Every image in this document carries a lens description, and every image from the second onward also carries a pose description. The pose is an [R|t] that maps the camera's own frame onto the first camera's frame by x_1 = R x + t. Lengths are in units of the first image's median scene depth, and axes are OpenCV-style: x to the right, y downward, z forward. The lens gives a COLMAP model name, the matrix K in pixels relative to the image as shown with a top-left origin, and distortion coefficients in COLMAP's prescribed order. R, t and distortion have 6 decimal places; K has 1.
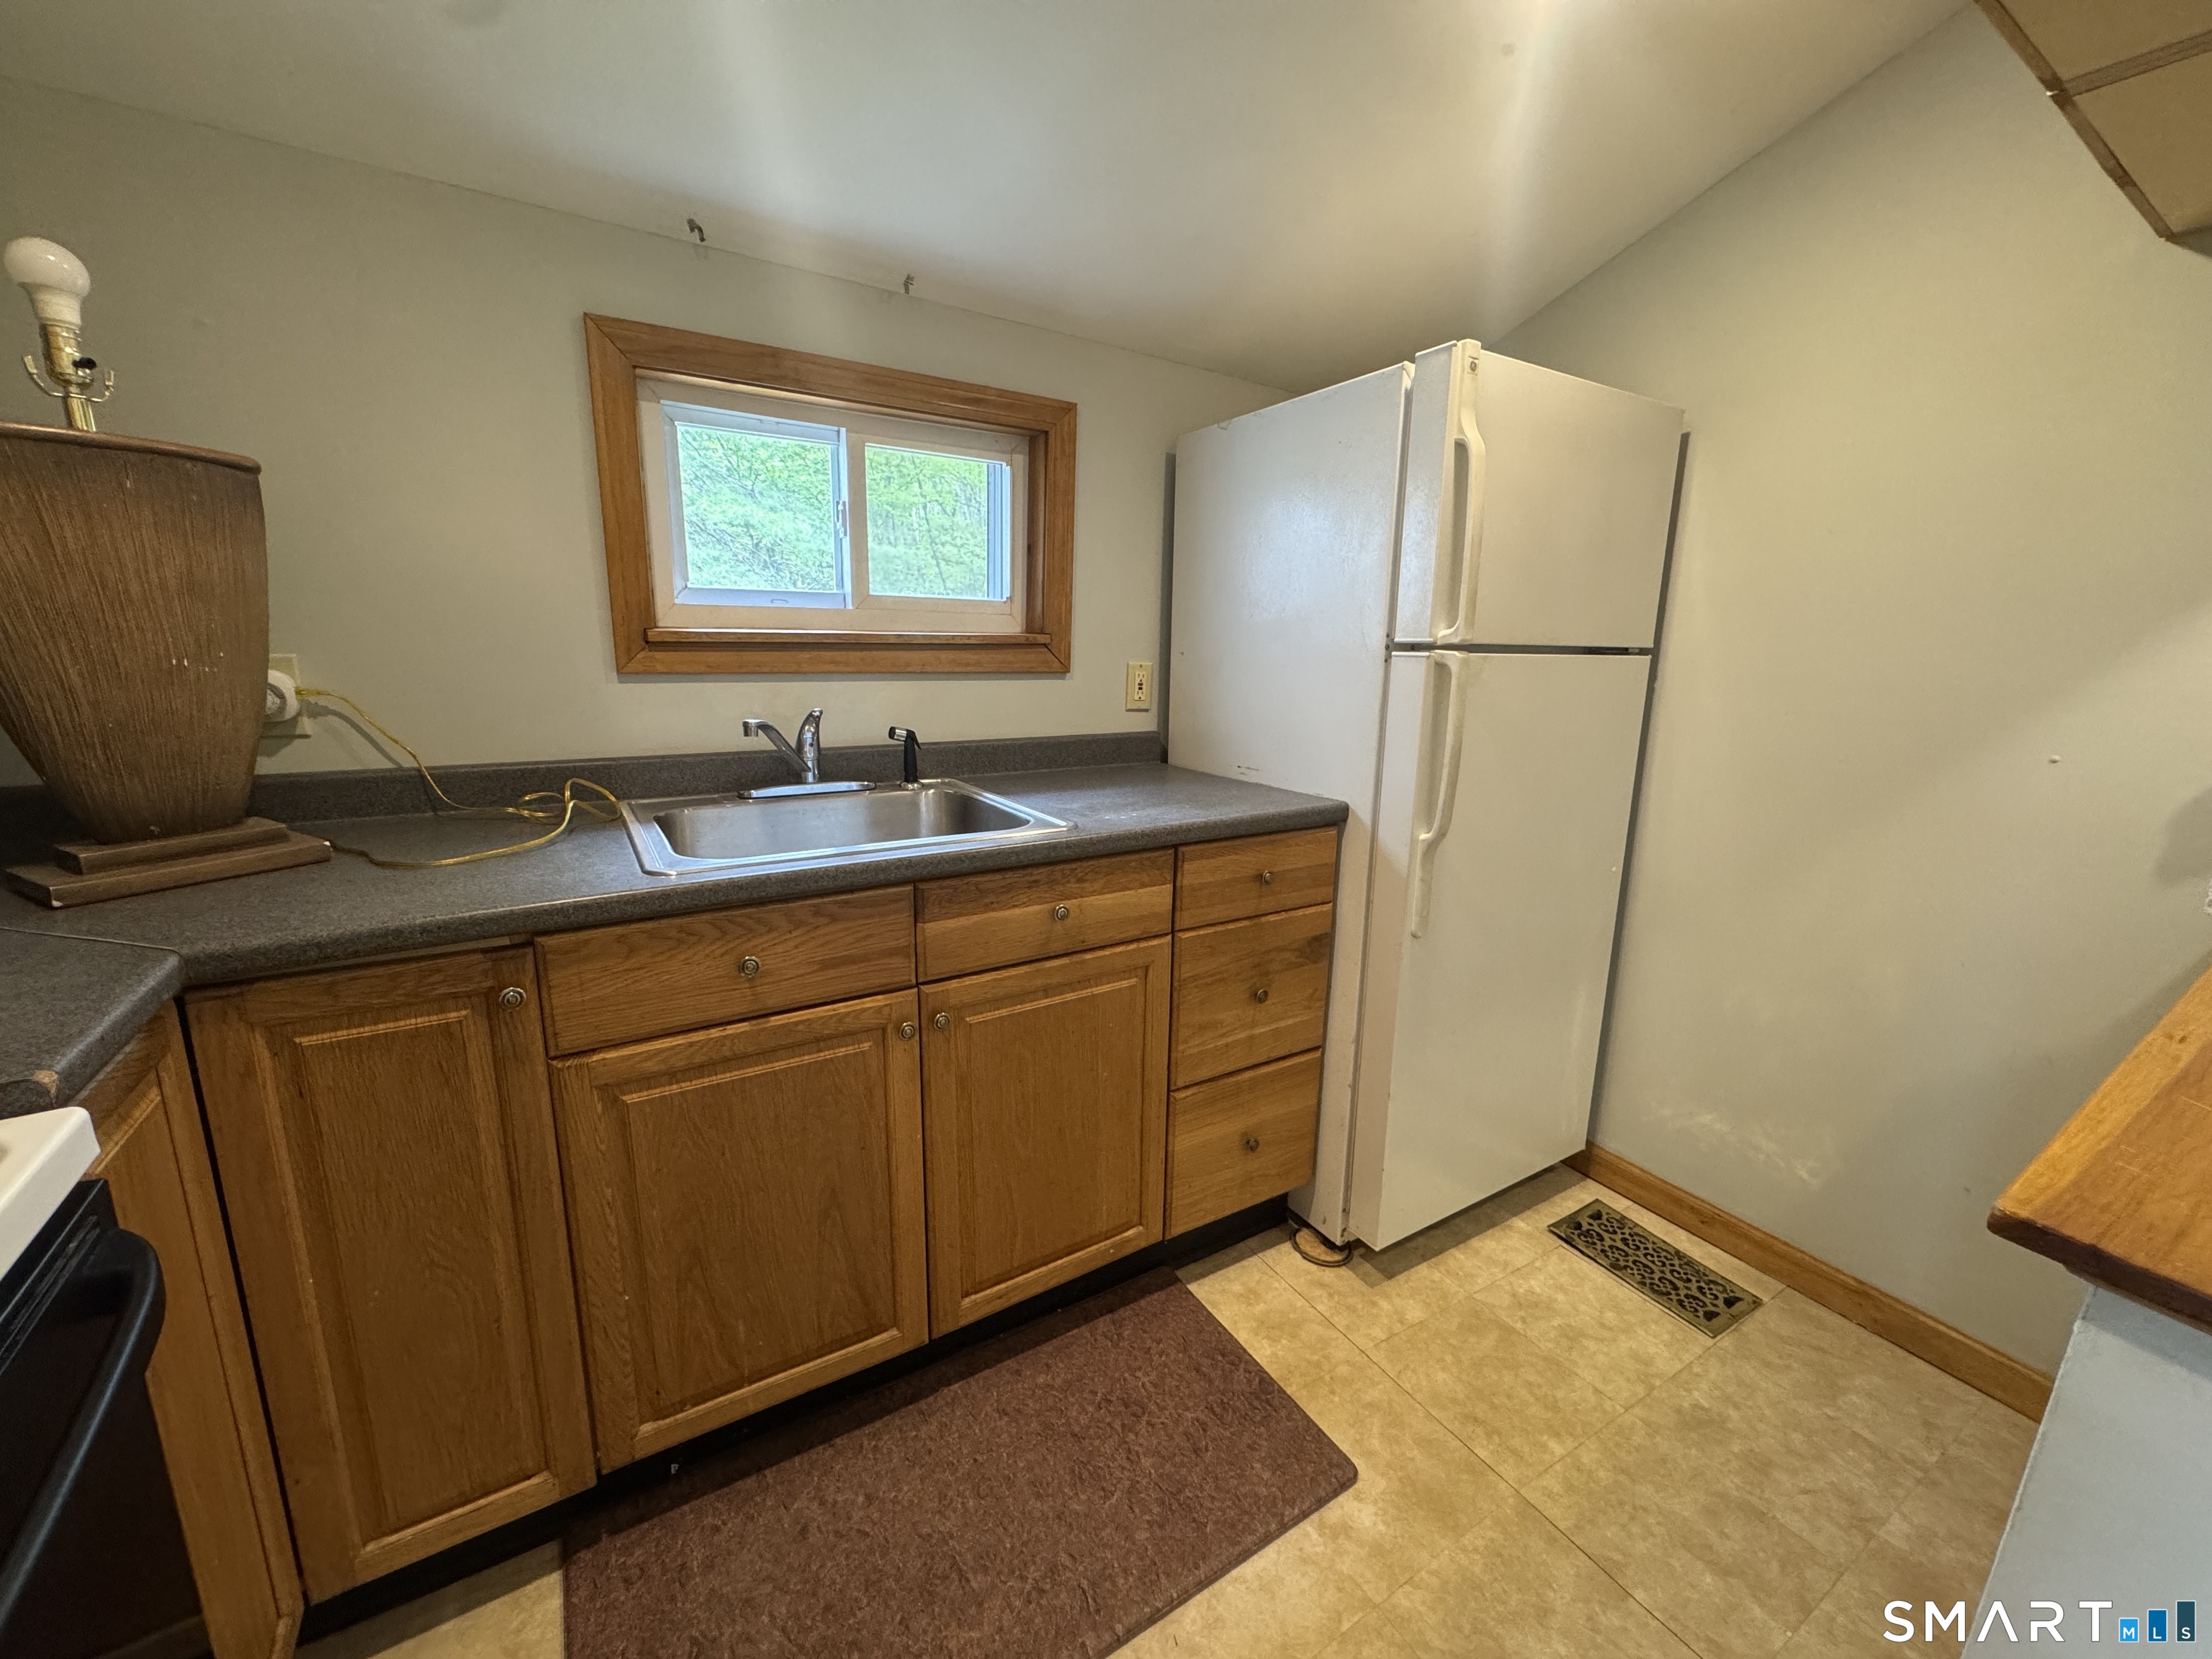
lens RADIAL K [[883.1, 0, 1110.0], [0, 883.1, 833.7], [0, 0, 1]] dist [0.000353, 0.000421]
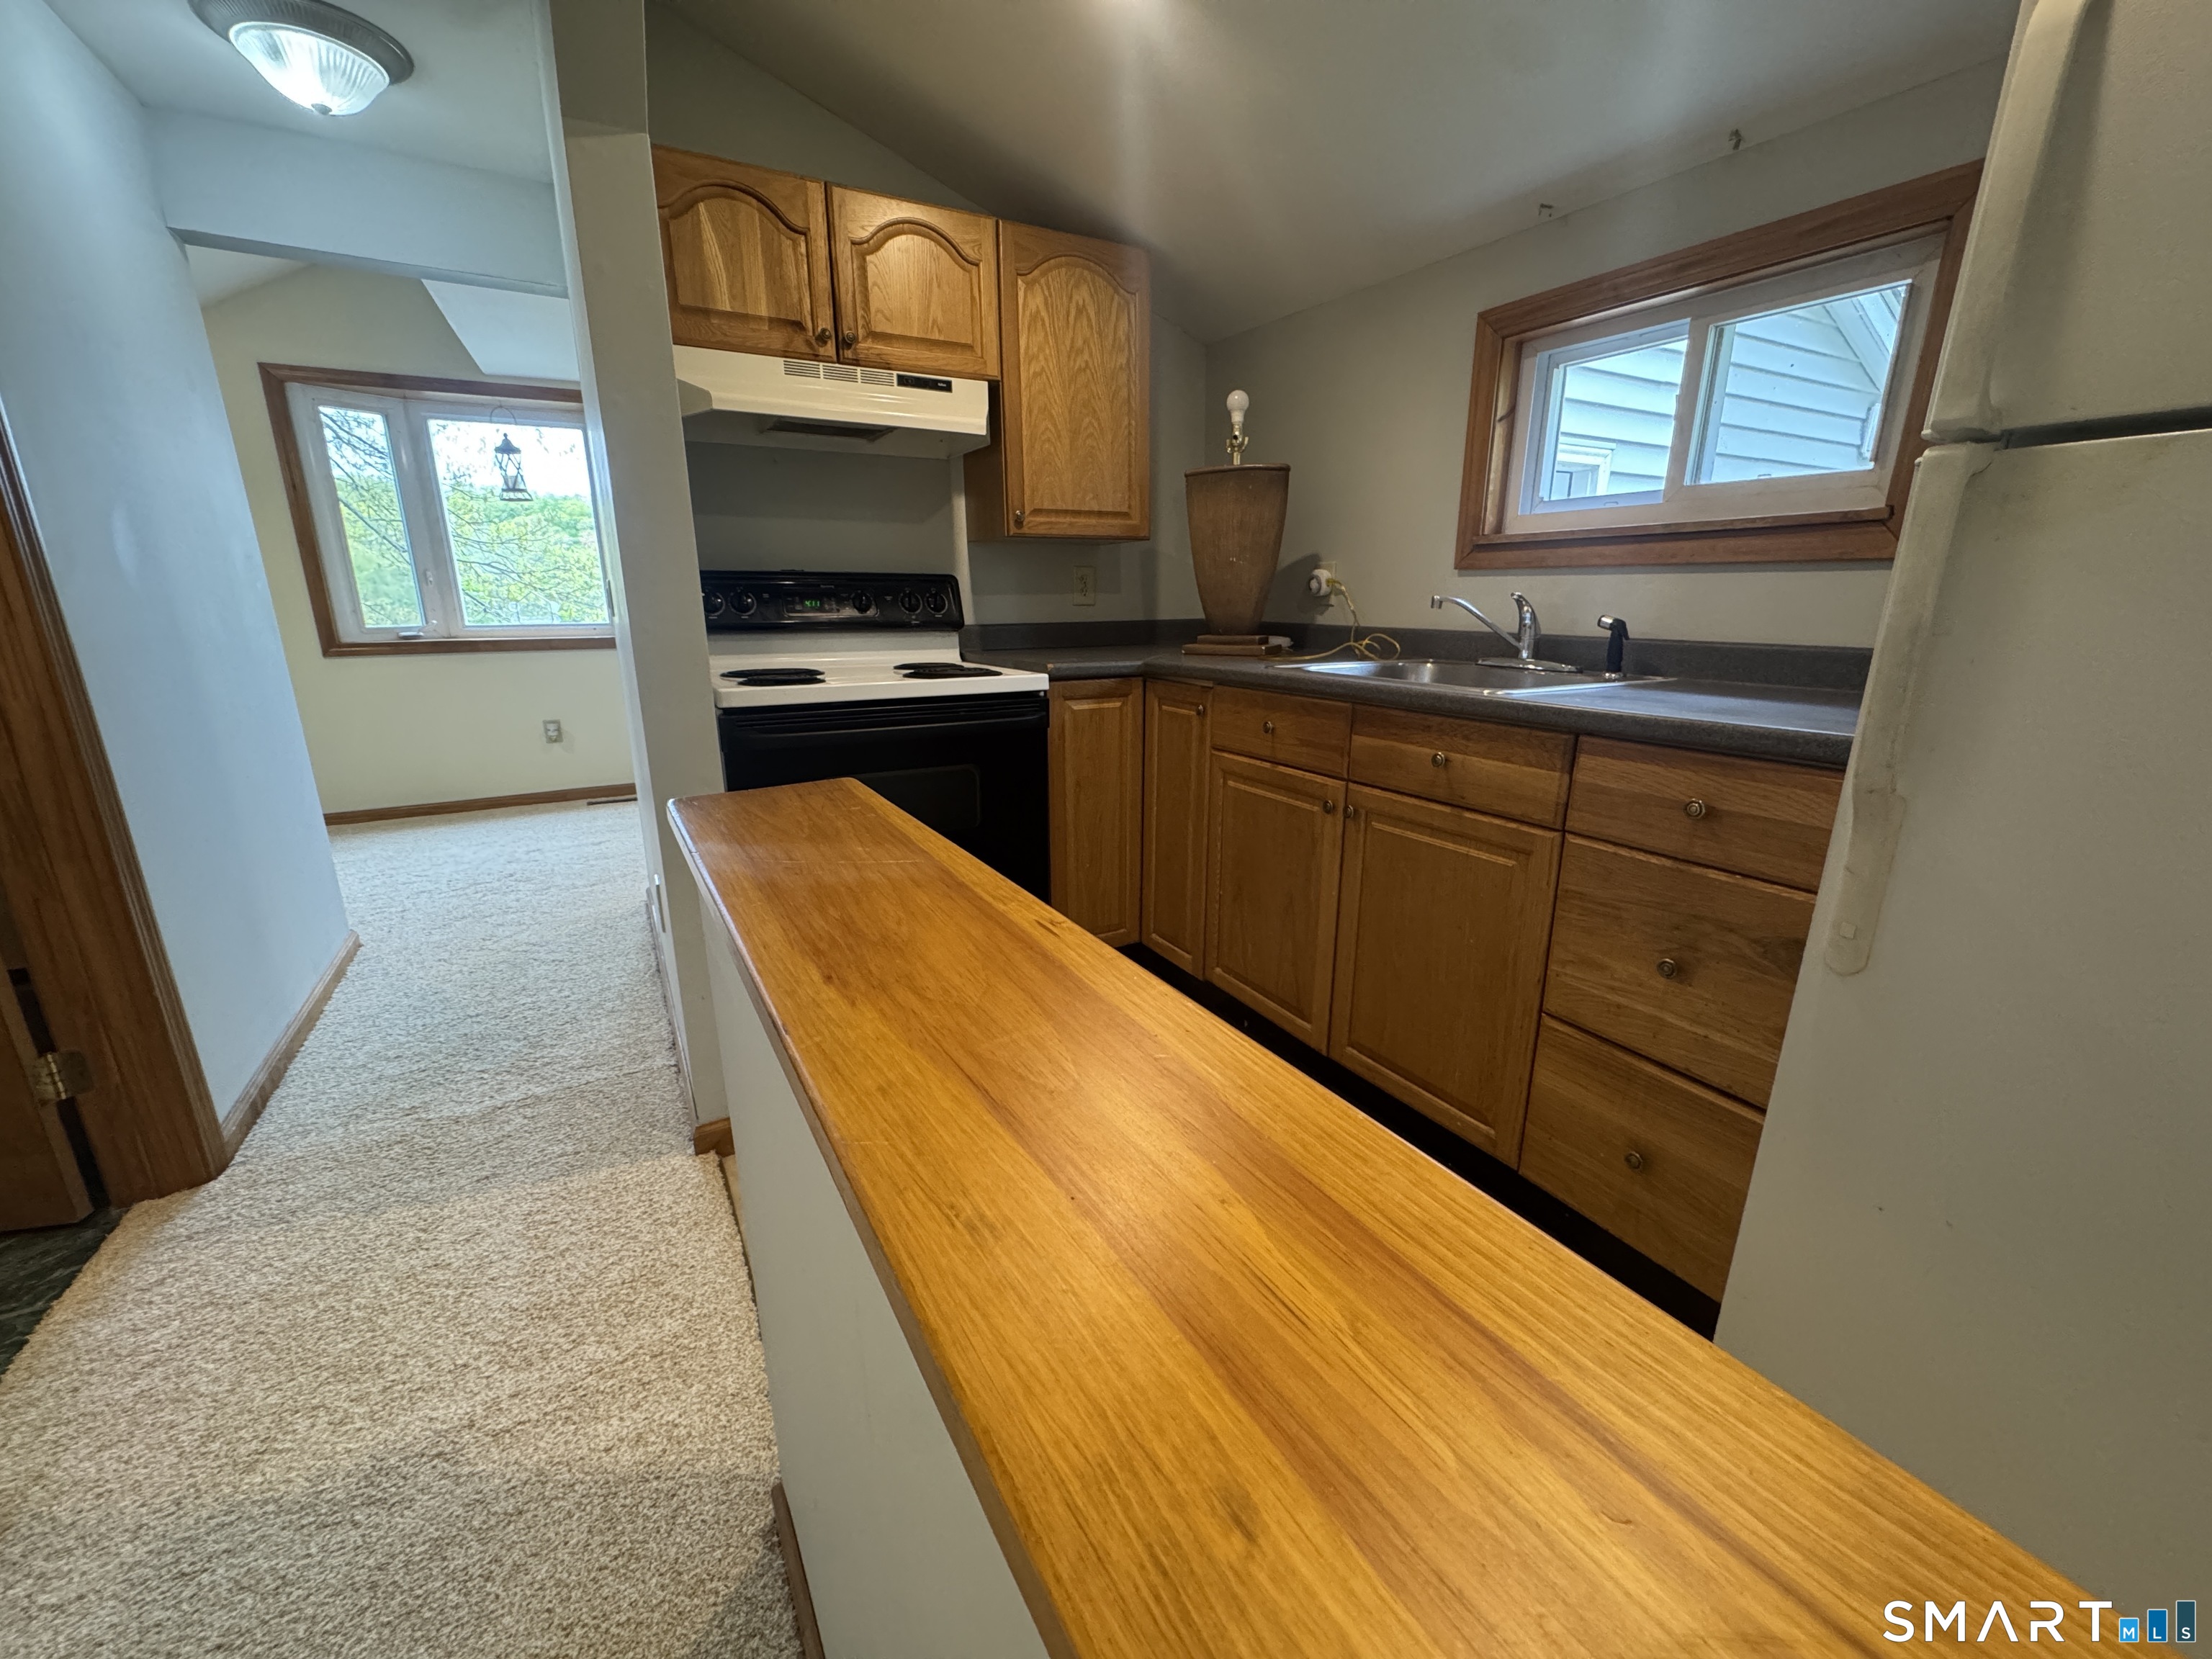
lens RADIAL K [[883.1, 0, 1105.3], [0, 883.1, 829.8], [0, 0, 1]] dist [0.000353, 0.000421]
pose [[-0.043779, 0.238202, -0.970229, 1.042286], [-0.222819, 0.944369, 0.241907, -0.003087], [0.973876, 0.226775, 0.011732, 0.579172]]
